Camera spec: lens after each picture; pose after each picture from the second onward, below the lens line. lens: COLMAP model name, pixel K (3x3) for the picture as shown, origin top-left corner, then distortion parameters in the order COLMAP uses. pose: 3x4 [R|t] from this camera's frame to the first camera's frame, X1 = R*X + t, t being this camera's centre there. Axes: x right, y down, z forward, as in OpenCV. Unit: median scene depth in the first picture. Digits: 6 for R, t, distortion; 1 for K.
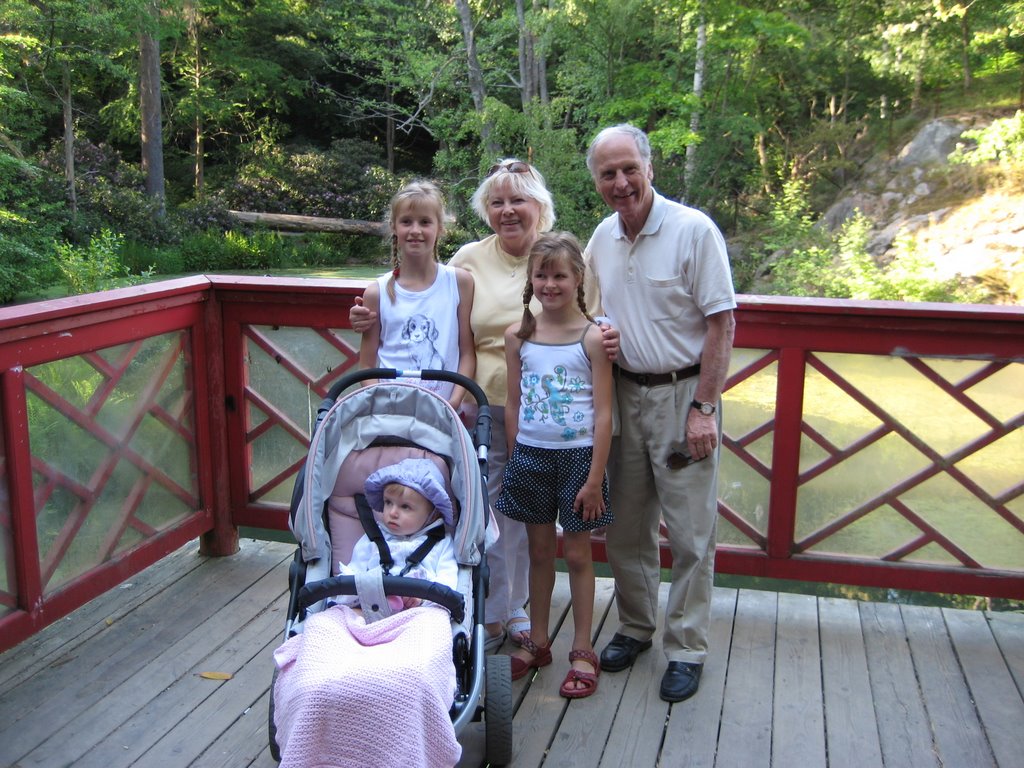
lens RADIAL K [[1089.3, 0, 512.0], [0, 1089.3, 384.0], [0, 0, 1]] dist [-0.152355, 0.216043]
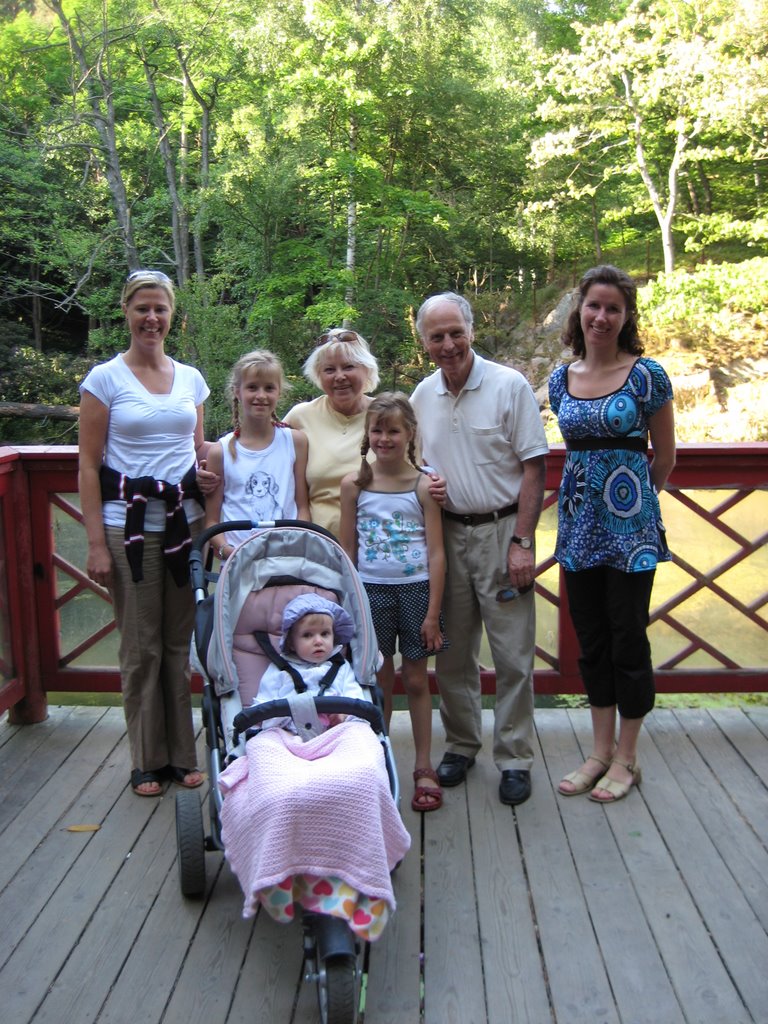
lens RADIAL K [[1089.3, 0, 387.1], [0, 1089.3, 498.9], [0, 0, 1]] dist [-0.152355, 0.216043]
pose [[0.976476, -0.049080, 0.209965, -0.175941], [0.060379, 0.997033, -0.047739, 0.021316], [-0.206999, 0.059293, 0.976543, -0.075633]]
